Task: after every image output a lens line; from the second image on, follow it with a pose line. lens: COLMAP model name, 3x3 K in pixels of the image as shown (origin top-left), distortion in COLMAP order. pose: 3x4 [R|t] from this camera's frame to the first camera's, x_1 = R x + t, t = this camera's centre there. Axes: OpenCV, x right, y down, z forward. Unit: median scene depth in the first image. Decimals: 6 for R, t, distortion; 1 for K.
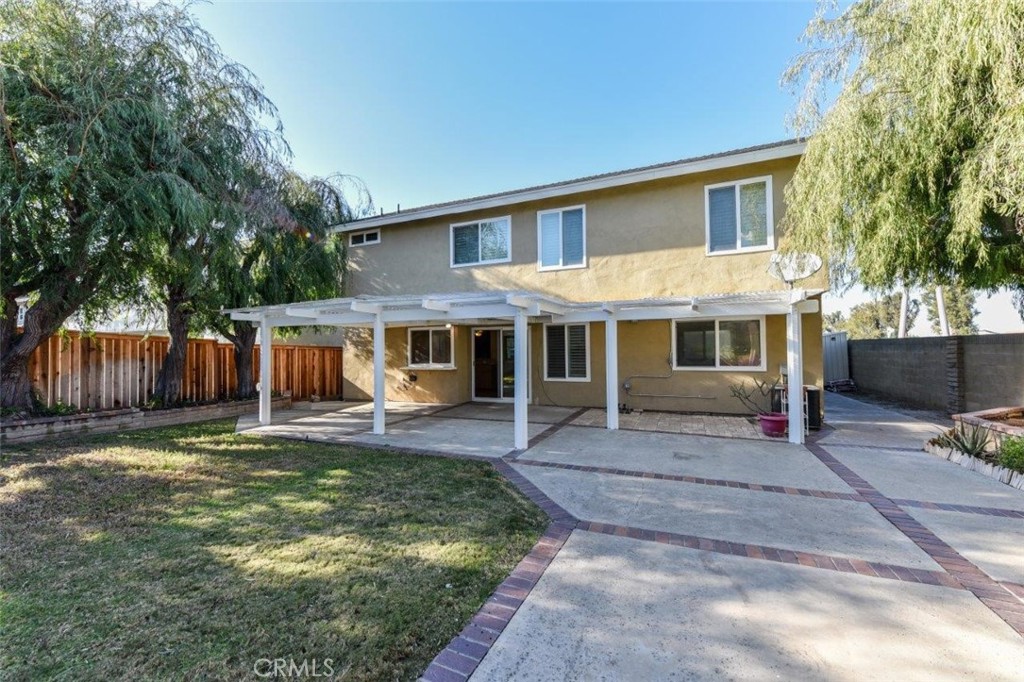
lens RADIAL K [[402.3, 0, 515.4], [0, 402.3, 344.4], [0, 0, 1]] dist [0.002931, -0.000257]
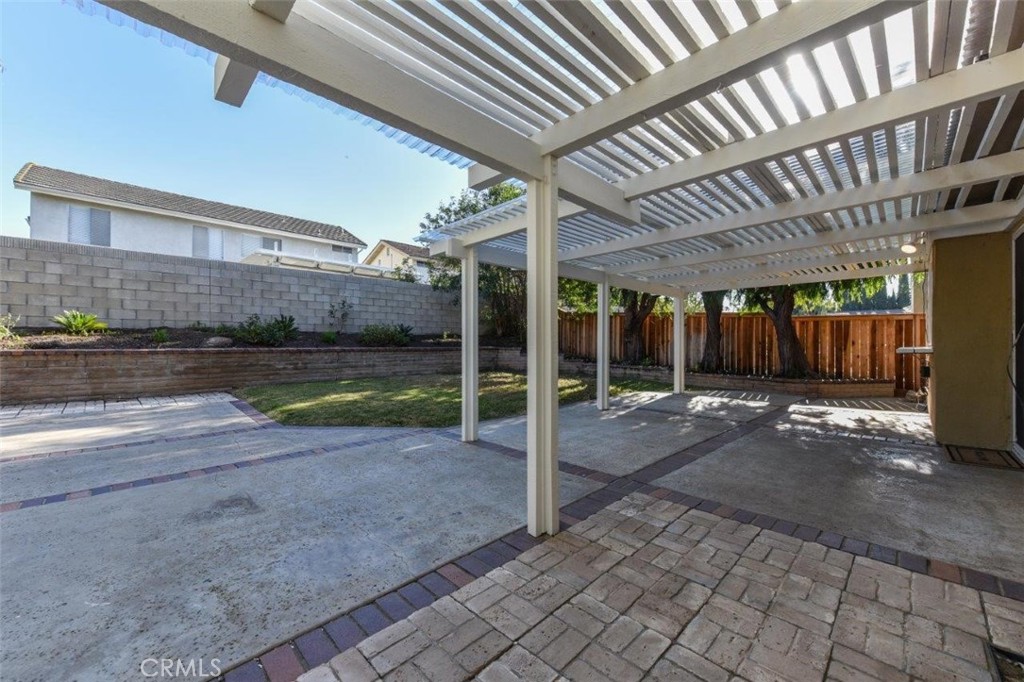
lens RADIAL K [[402.3, 0, 514.0], [0, 402.3, 342.3], [0, 0, 1]] dist [0.002931, -0.000257]
pose [[-0.359413, 0.007754, -0.933146, 0.466533], [0.019388, 0.999812, 0.000840, 0.054709], [0.932977, -0.017790, -0.359496, 0.932565]]
